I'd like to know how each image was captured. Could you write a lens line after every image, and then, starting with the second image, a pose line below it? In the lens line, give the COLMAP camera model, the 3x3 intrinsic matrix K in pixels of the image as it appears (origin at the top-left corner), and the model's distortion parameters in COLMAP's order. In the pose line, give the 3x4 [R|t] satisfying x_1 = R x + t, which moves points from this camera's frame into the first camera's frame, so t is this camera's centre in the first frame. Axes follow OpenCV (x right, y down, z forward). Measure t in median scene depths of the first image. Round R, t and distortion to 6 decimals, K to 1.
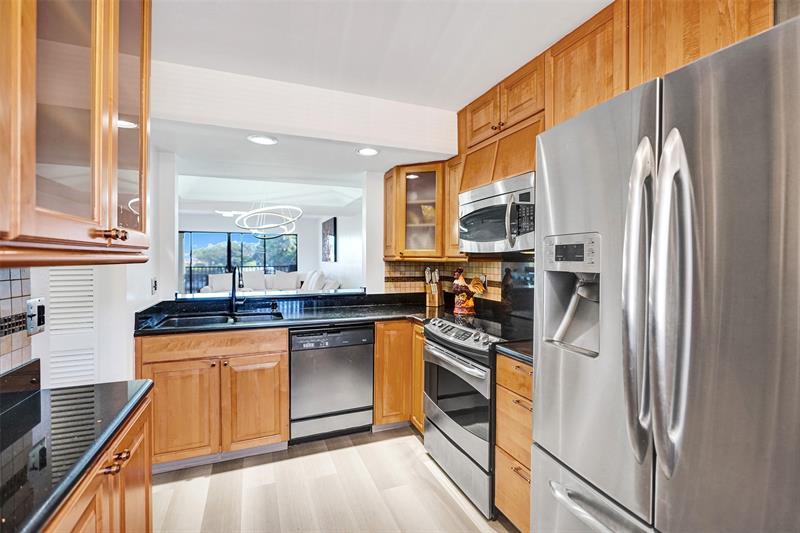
lens RADIAL K [[378.7, 0, 400.0], [0, 378.7, 266.5], [0, 0, 1]] dist [-0.016966, 0.000740]
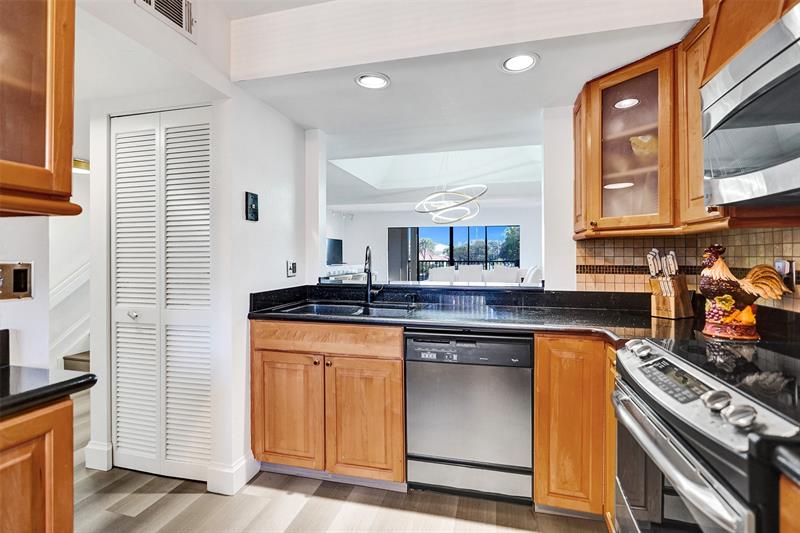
lens RADIAL K [[374.5, 0, 403.8], [0, 374.5, 256.4], [0, 0, 1]] dist [-0.005858, -0.000918]
pose [[0.797434, -0.005870, -0.603377, 0.127963], [-0.011437, 0.999626, -0.024840, 0.036931], [0.603297, 0.026709, 0.797069, 0.365601]]
